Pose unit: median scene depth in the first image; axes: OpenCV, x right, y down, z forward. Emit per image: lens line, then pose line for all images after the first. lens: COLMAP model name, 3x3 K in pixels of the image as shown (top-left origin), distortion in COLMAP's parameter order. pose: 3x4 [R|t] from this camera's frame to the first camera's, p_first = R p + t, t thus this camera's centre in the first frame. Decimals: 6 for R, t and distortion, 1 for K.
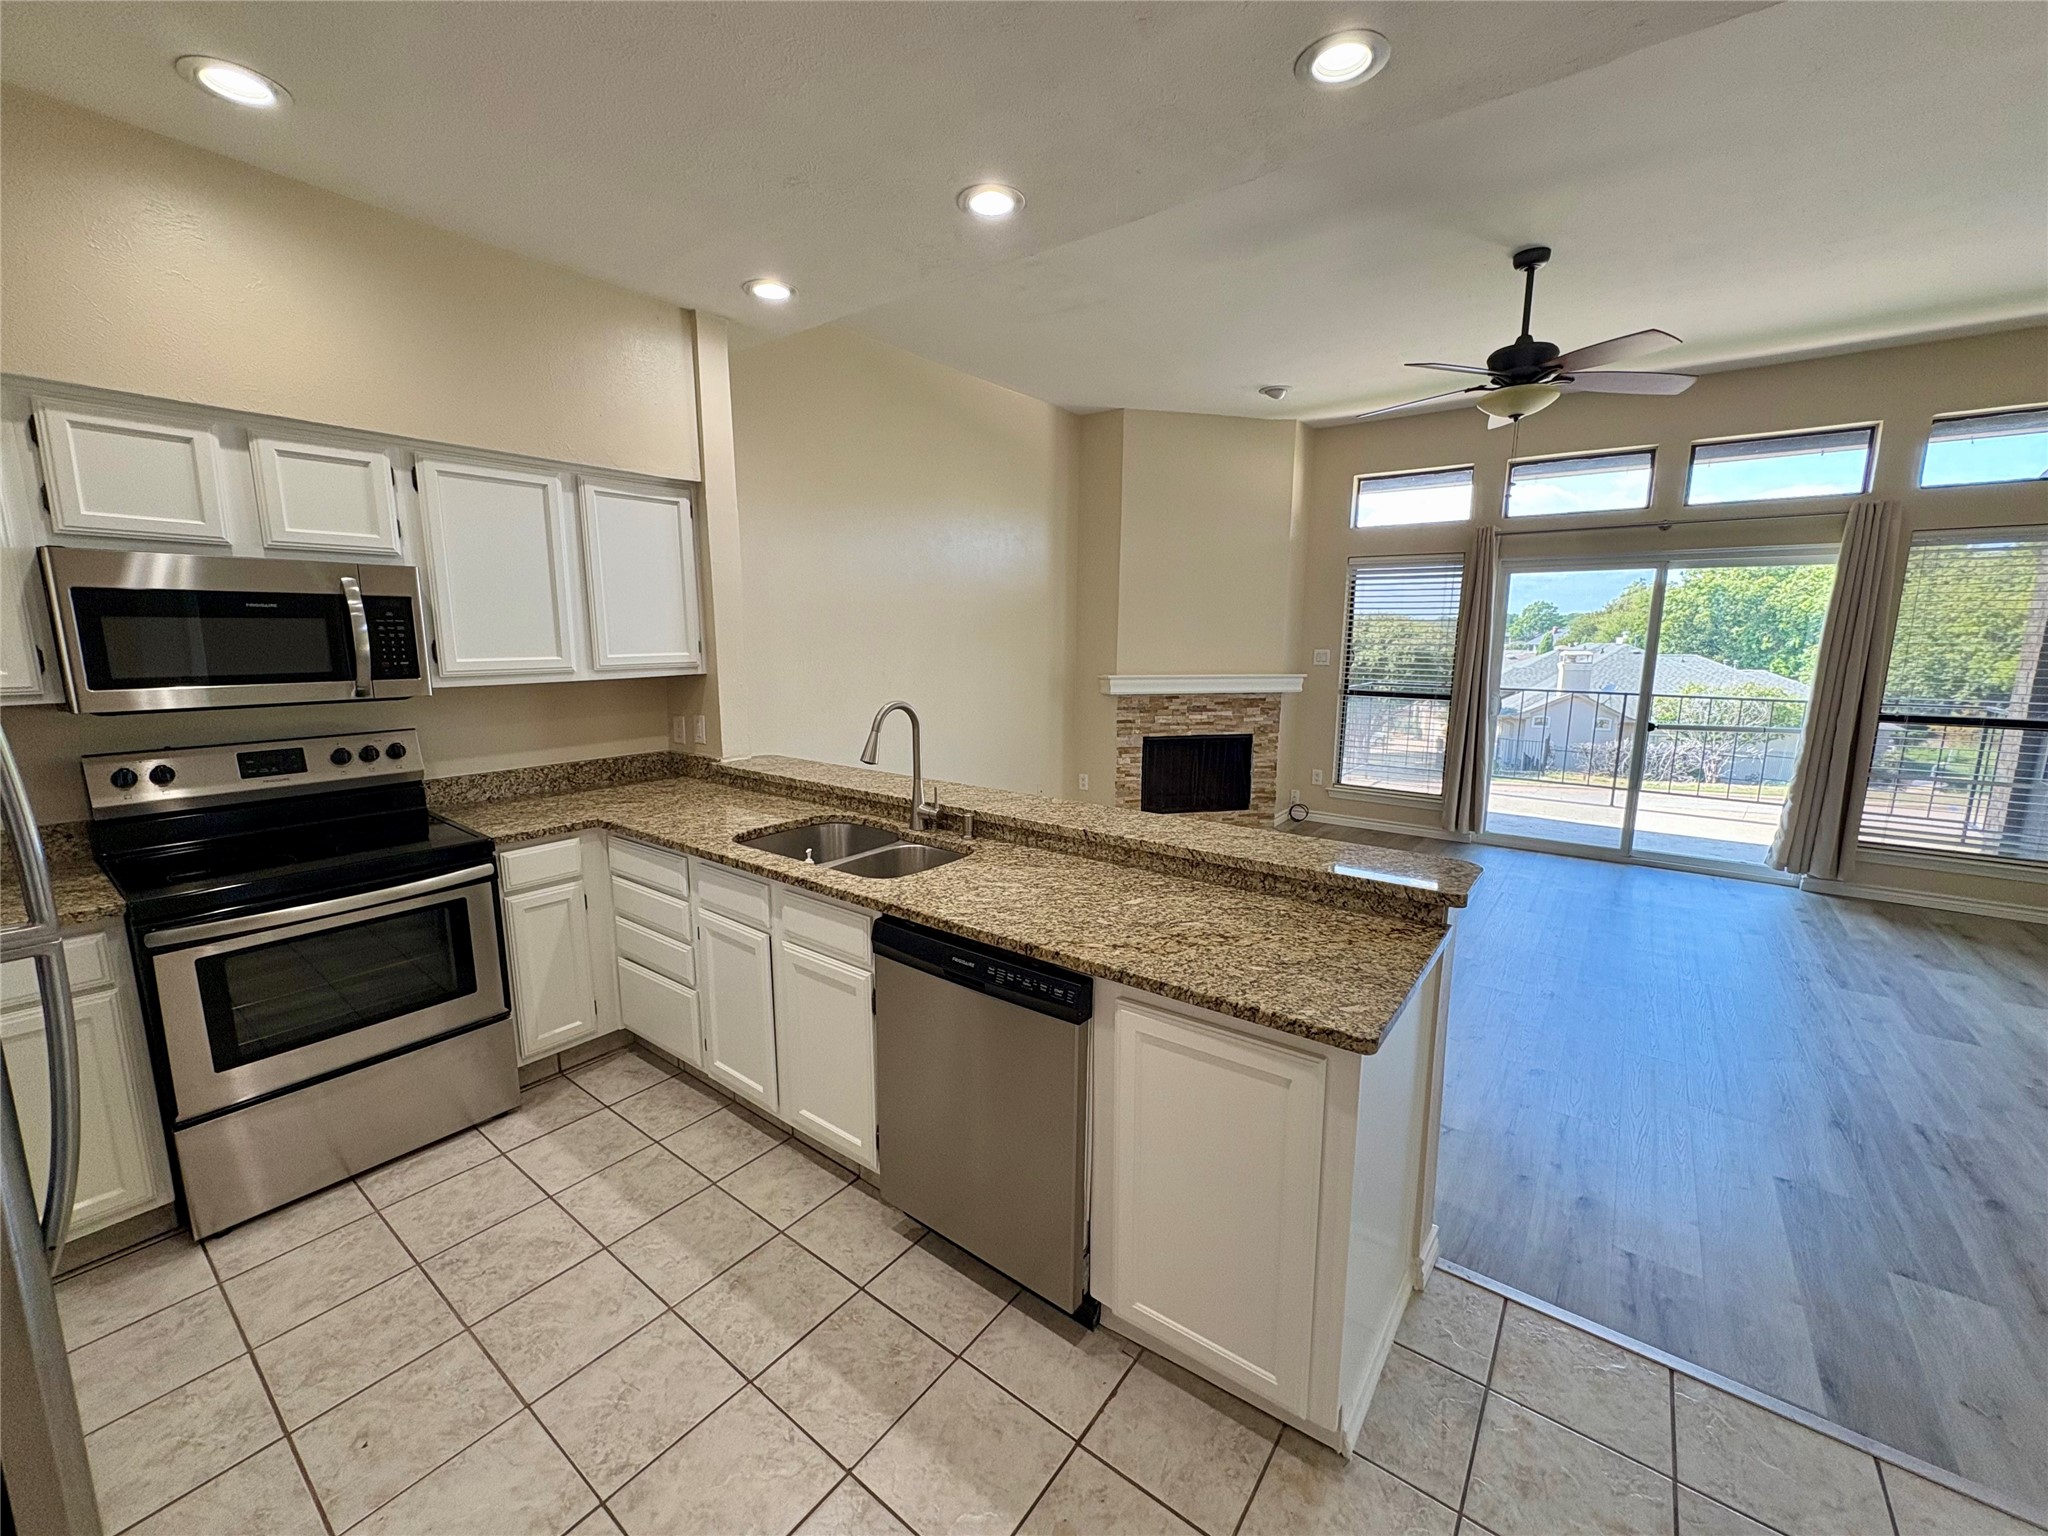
lens RADIAL K [[818.8, 0, 1024.0], [0, 818.8, 768.0], [0, 0, 1]] dist [0.000663, 0.000402]
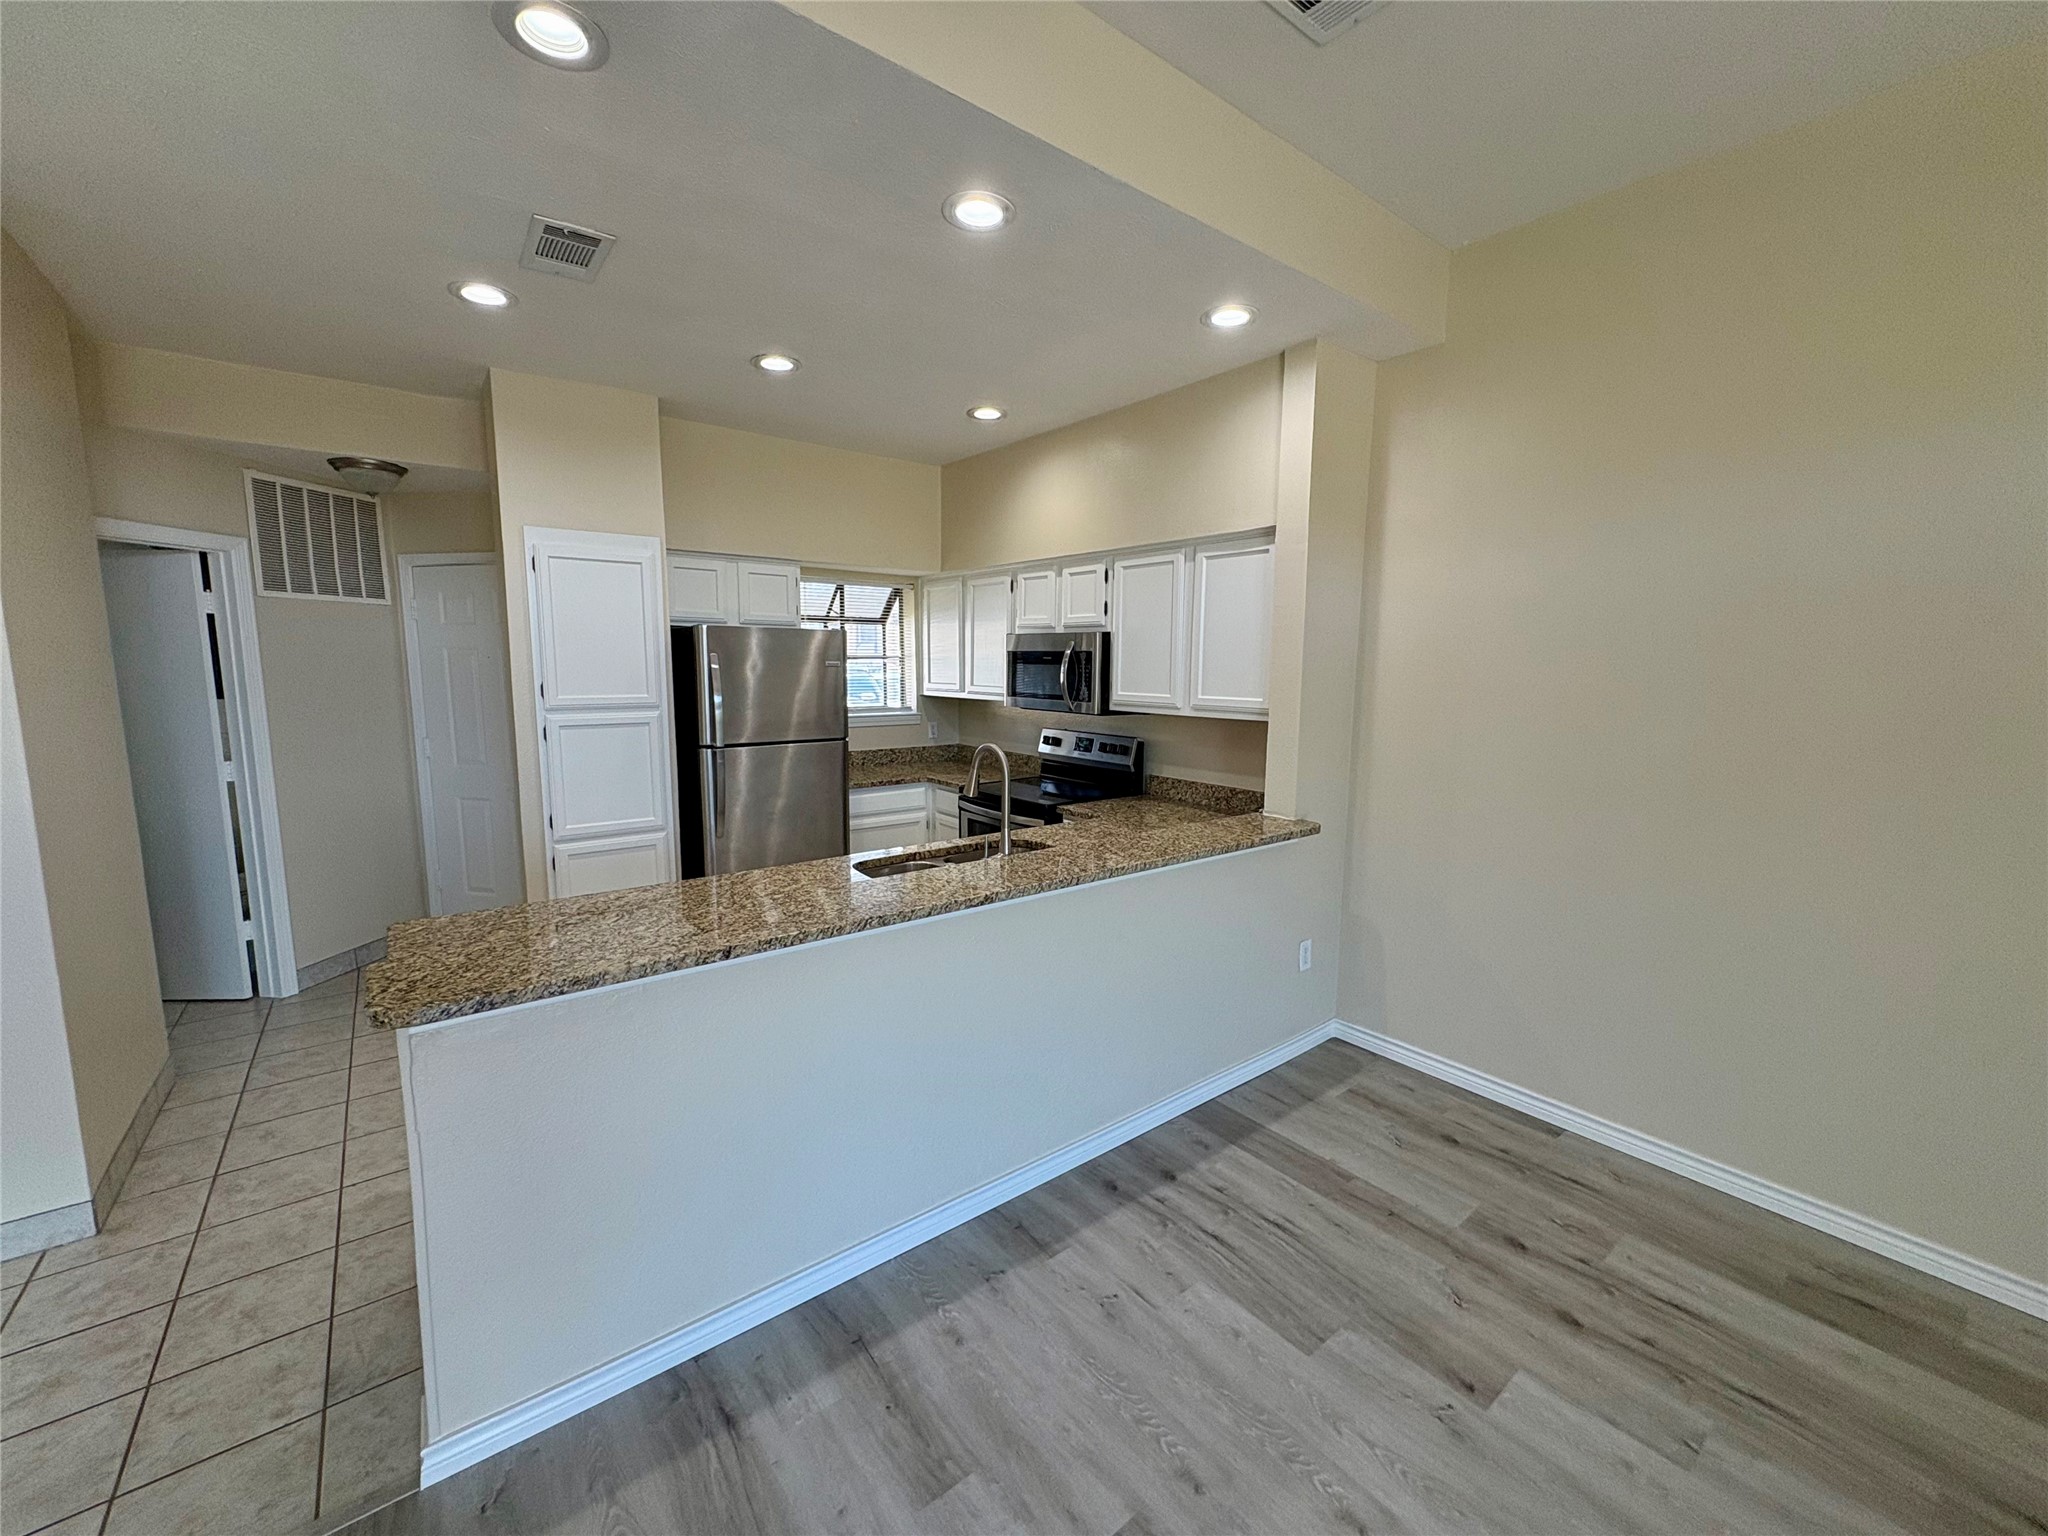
lens RADIAL K [[818.8, 0, 1024.0], [0, 818.8, 768.0], [0, 0, 1]] dist [0.000663, 0.000402]
pose [[-0.256169, 0.120579, -0.959082, 0.367830], [-0.173828, 0.970268, 0.168415, -0.103397], [0.950874, 0.209858, -0.227593, 0.567974]]
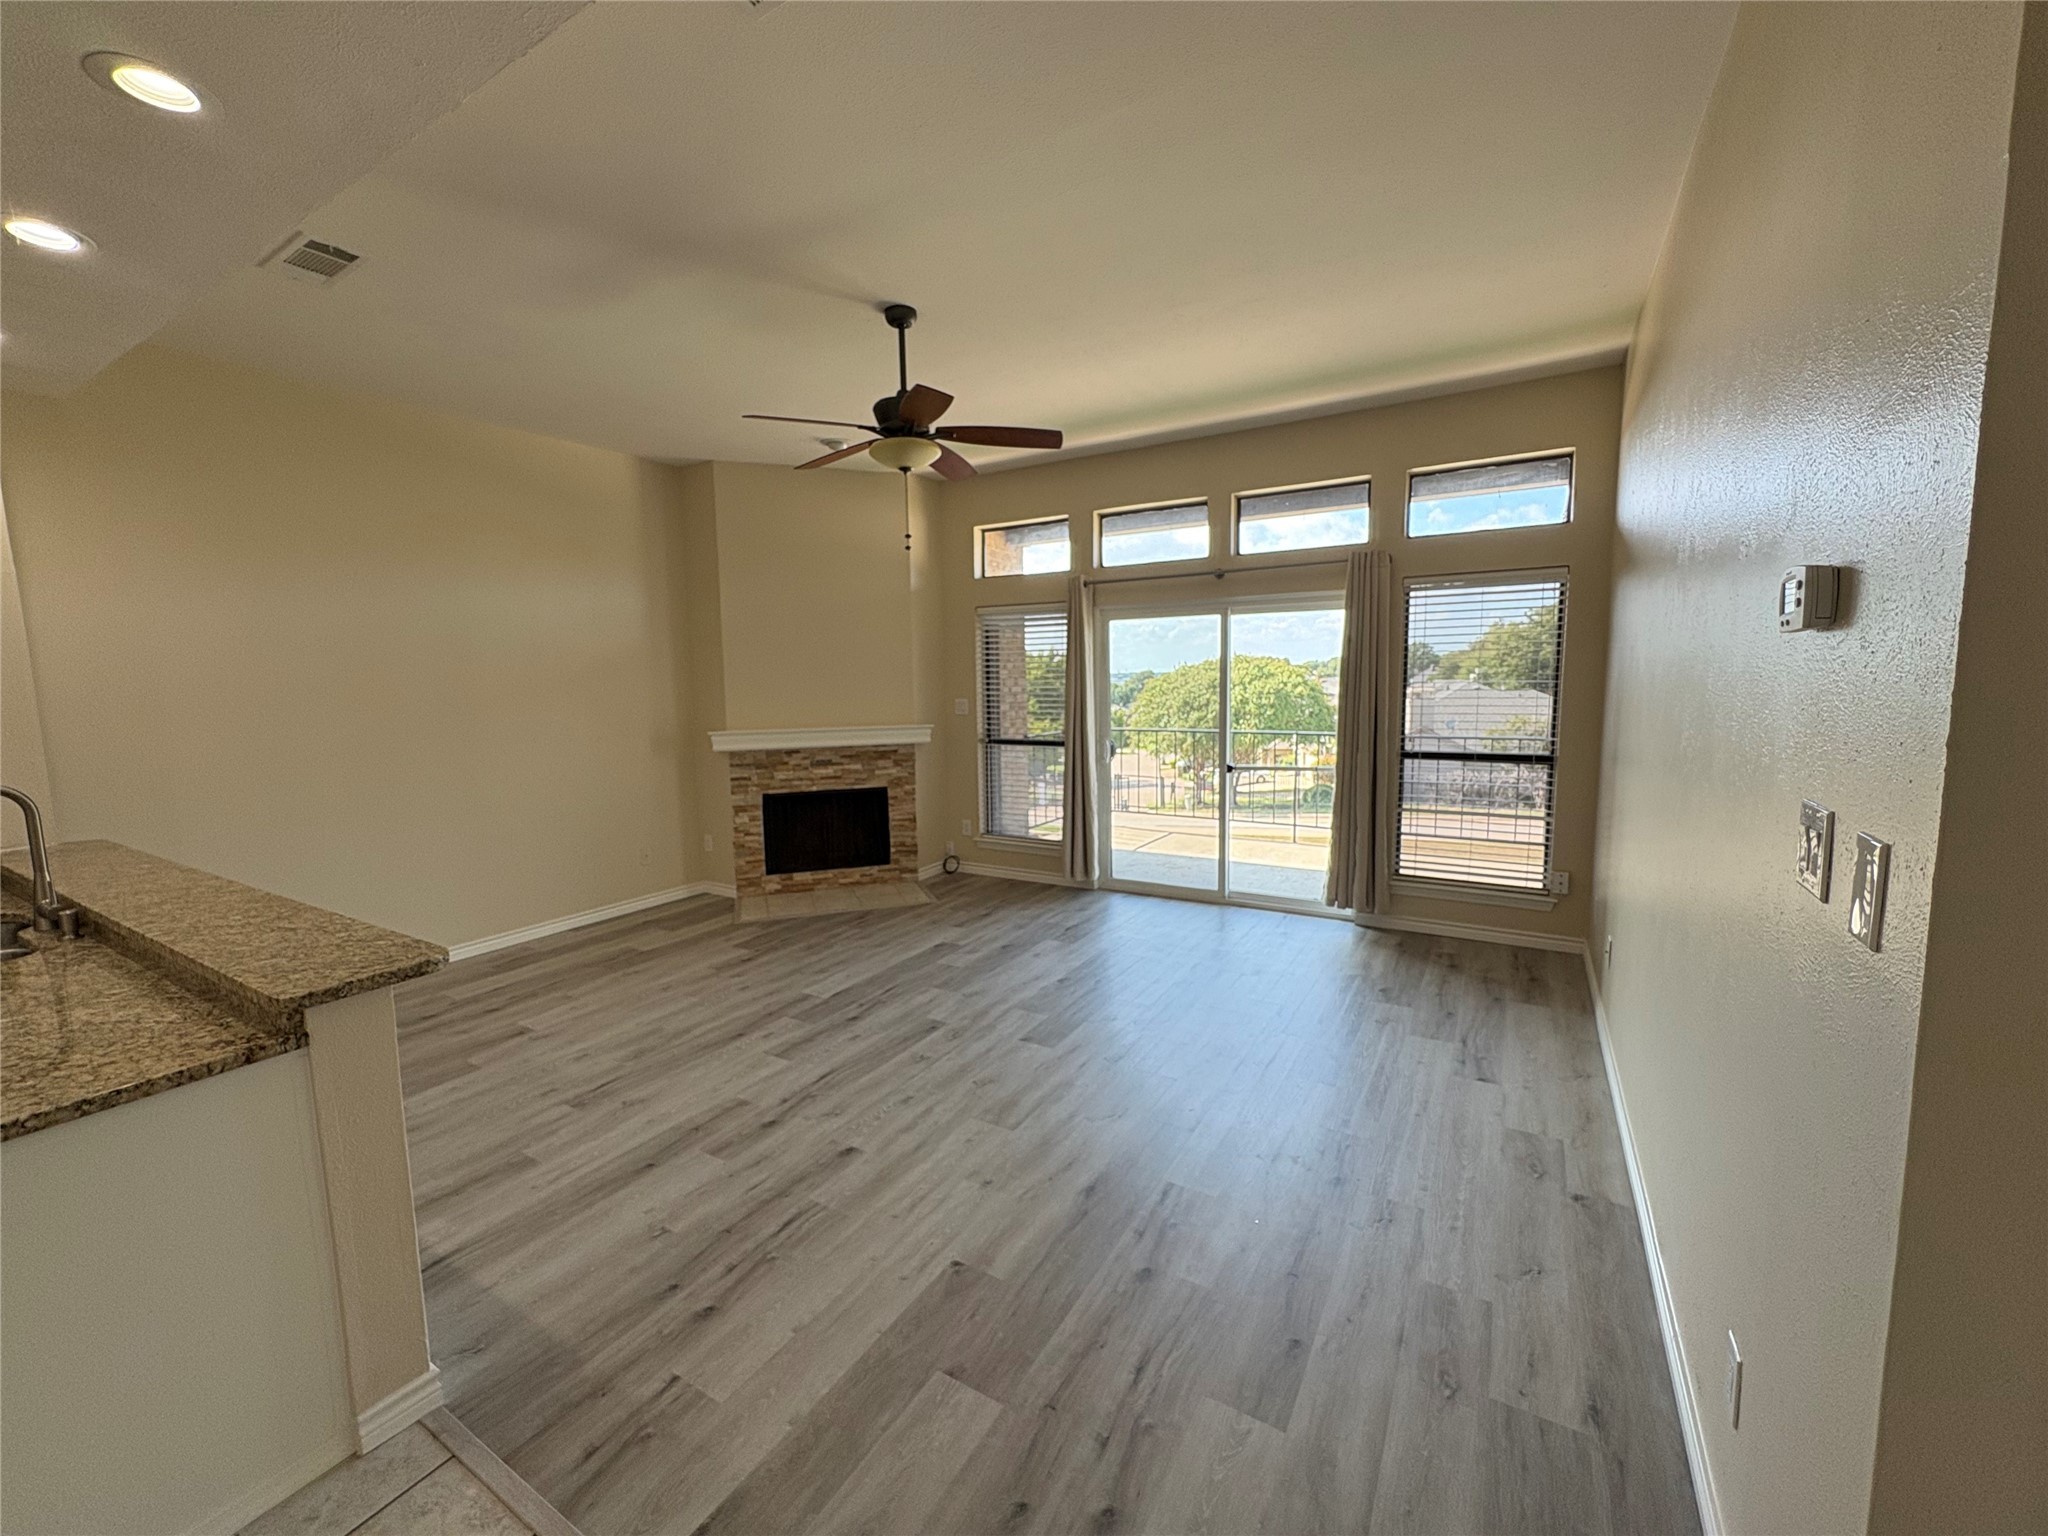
lens RADIAL K [[823.2, 0, 1024.0], [0, 823.2, 768.0], [0, 0, 1]] dist [0.000280, 0.000107]
pose [[0.994221, -0.031793, 0.102539, 0.382313], [0.037579, 0.997779, -0.054995, -0.004095], [-0.100563, 0.058530, 0.993208, 0.008047]]
